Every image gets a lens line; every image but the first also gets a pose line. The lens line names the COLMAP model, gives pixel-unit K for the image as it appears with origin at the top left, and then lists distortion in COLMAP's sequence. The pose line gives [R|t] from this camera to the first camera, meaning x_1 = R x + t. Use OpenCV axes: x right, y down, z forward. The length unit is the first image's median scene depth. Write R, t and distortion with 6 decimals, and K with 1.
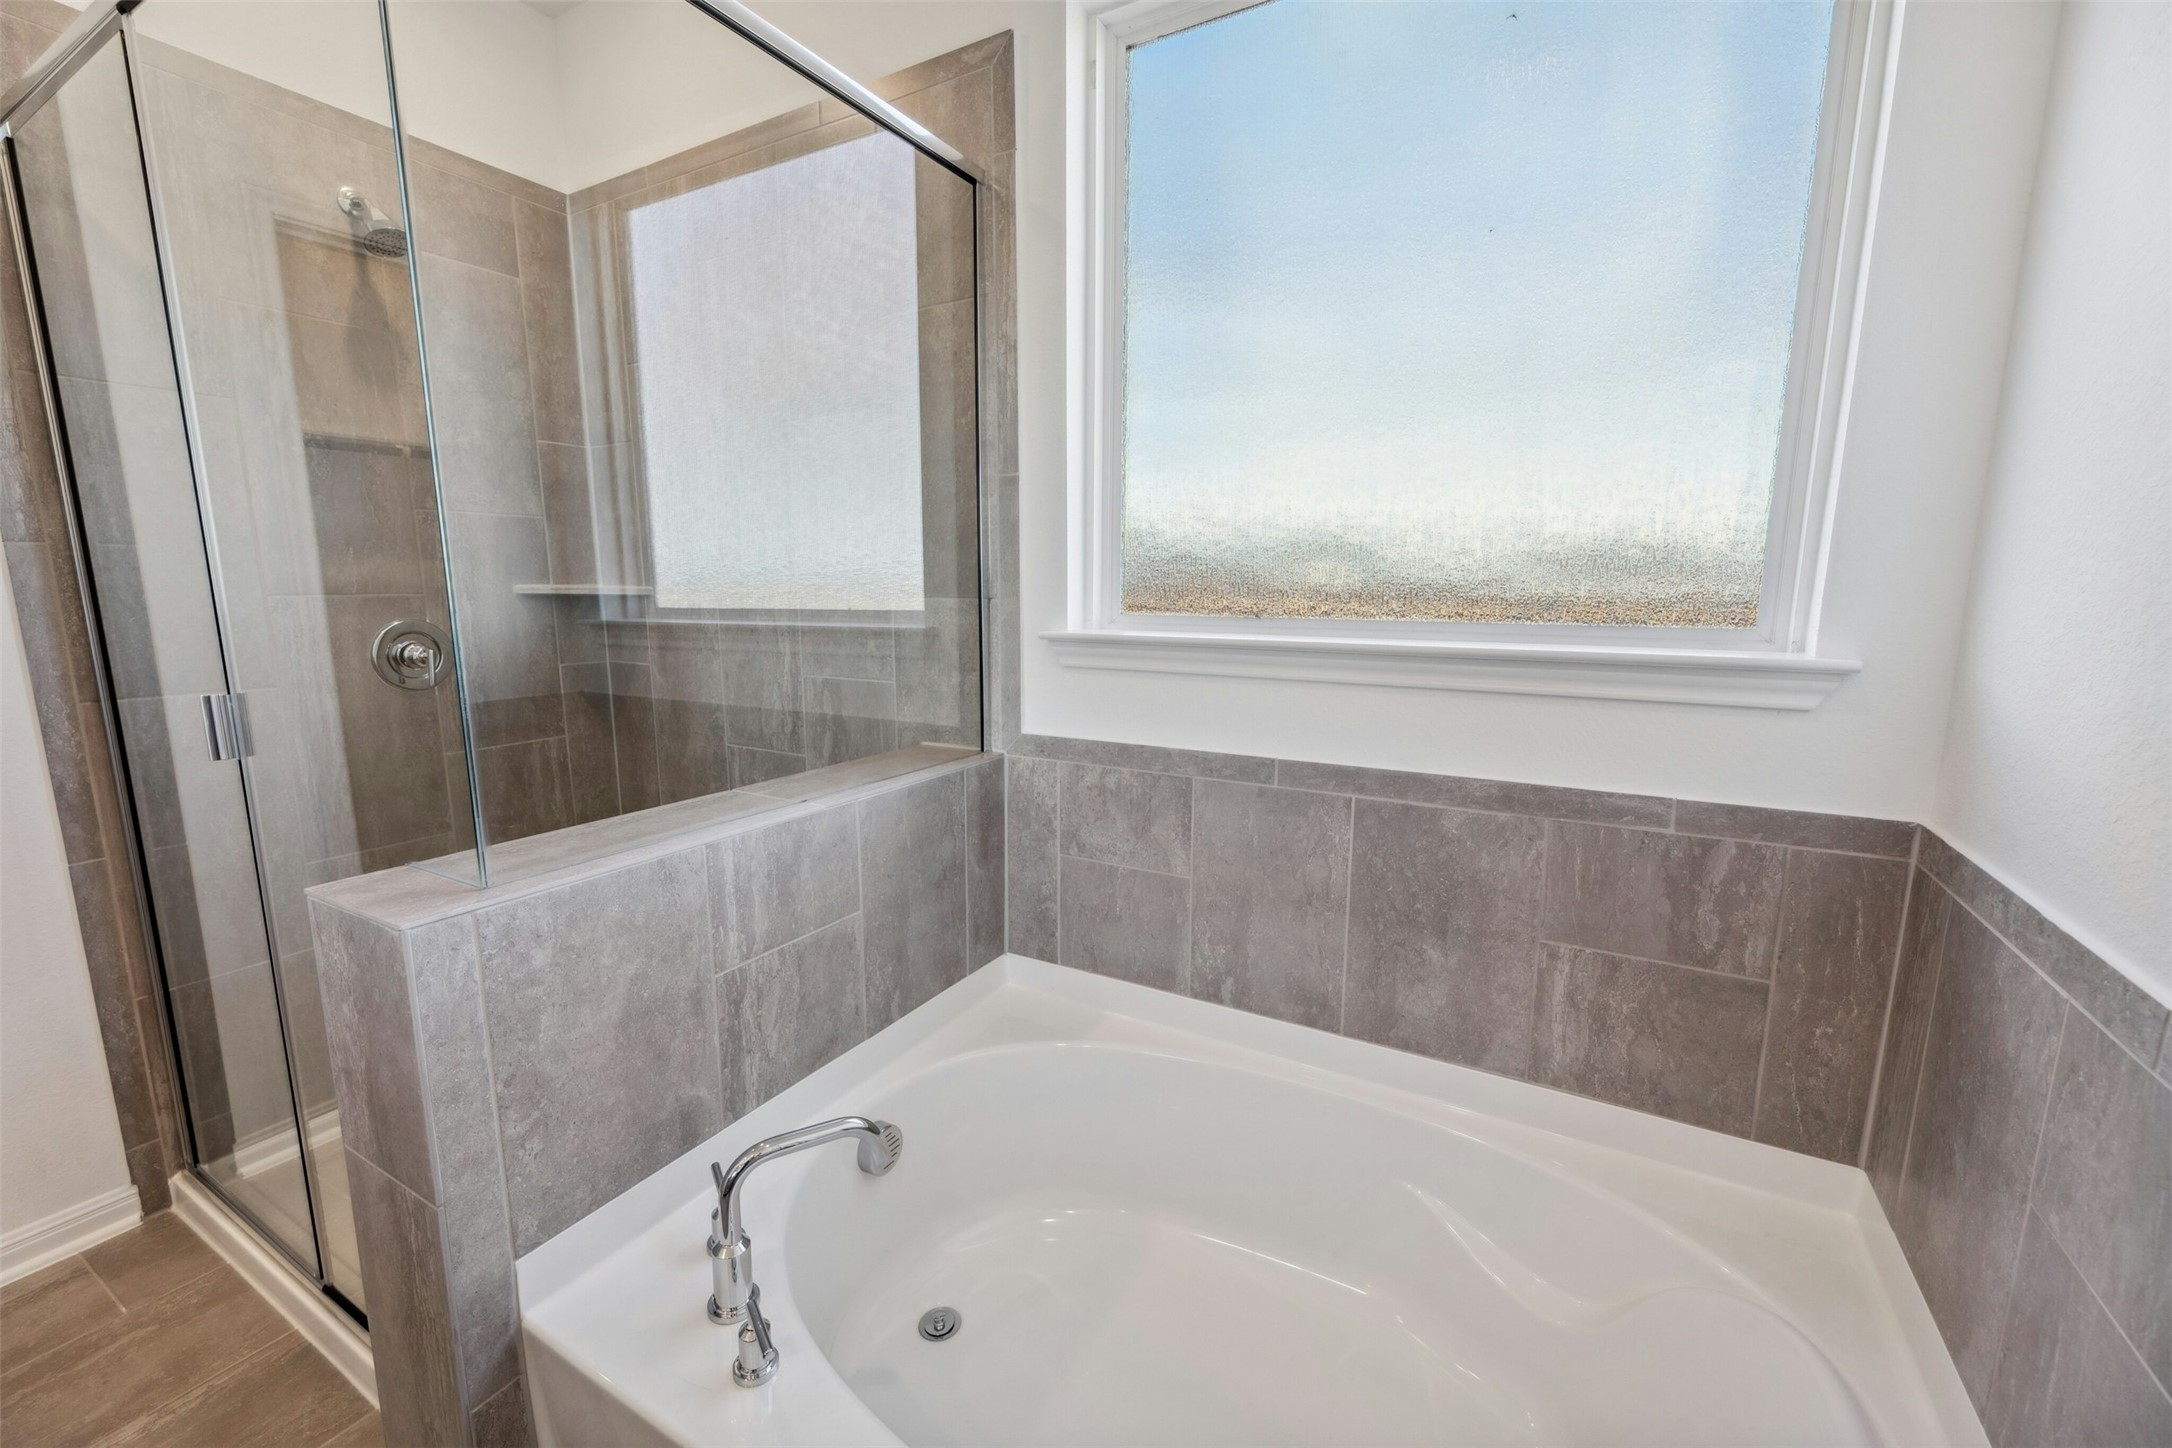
lens RADIAL K [[880.8, 0, 1084.1], [0, 880.8, 734.5], [0, 0, 1]] dist [-0.001011, 0.000499]
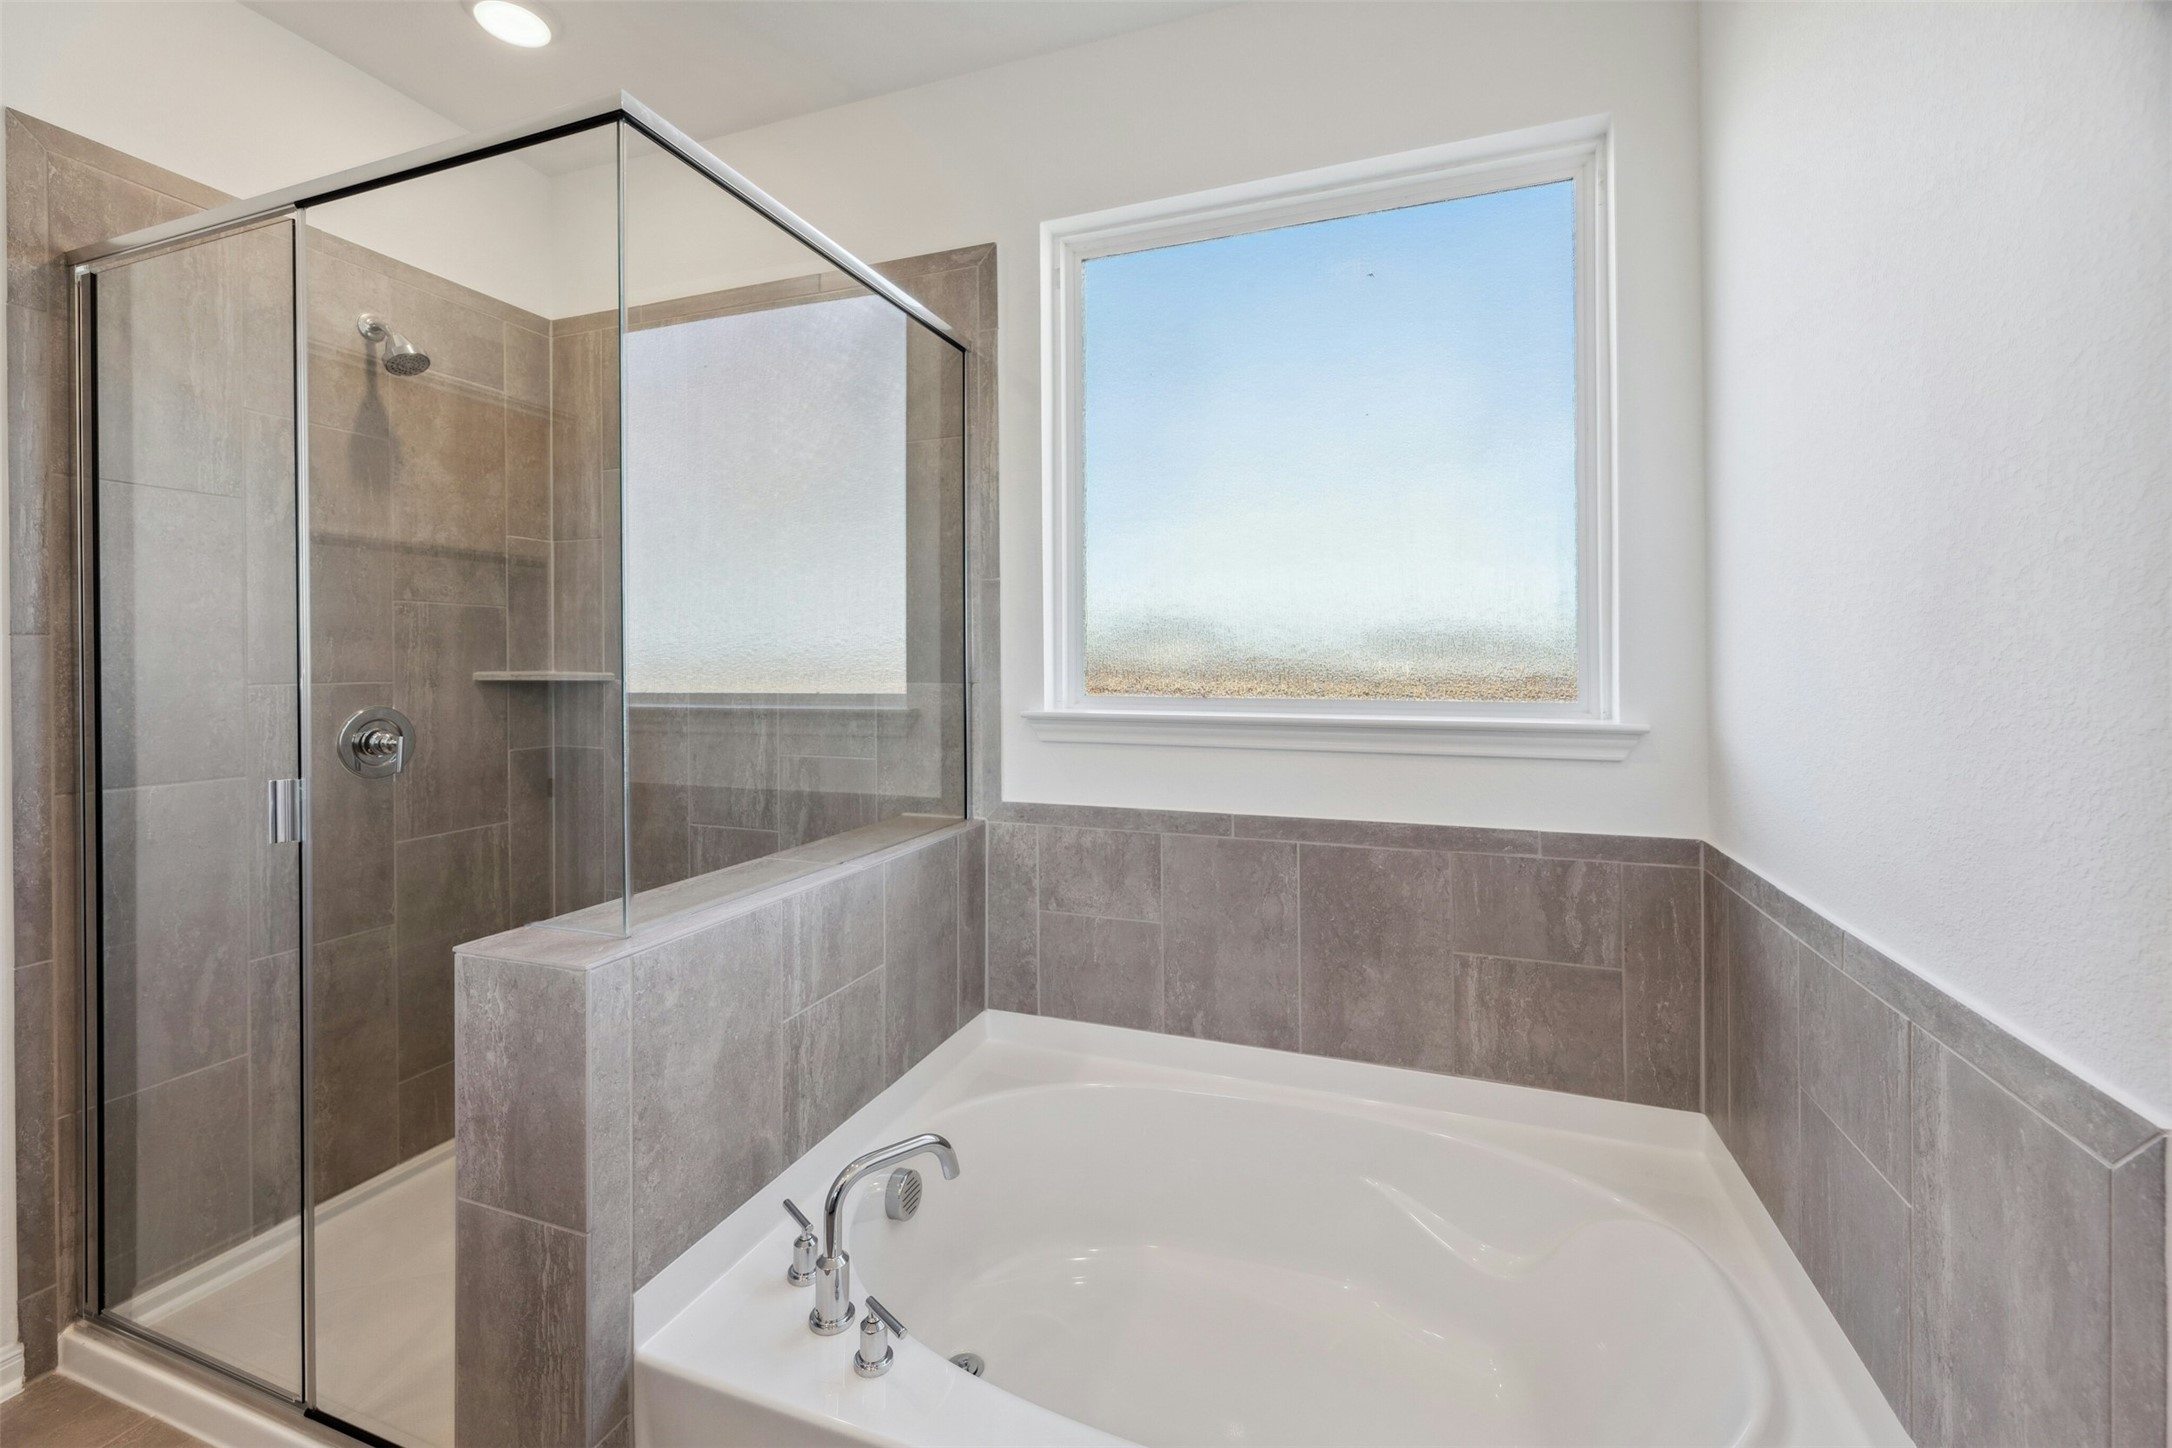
lens RADIAL K [[880.8, 0, 1105.8], [0, 880.8, 657.5], [0, 0, 1]] dist [-0.001011, 0.000499]
pose [[0.985418, -0.001709, 0.170144, -0.152394], [0.031604, 0.984388, -0.173154, 0.019355], [-0.167192, 0.176006, 0.970087, -0.171551]]
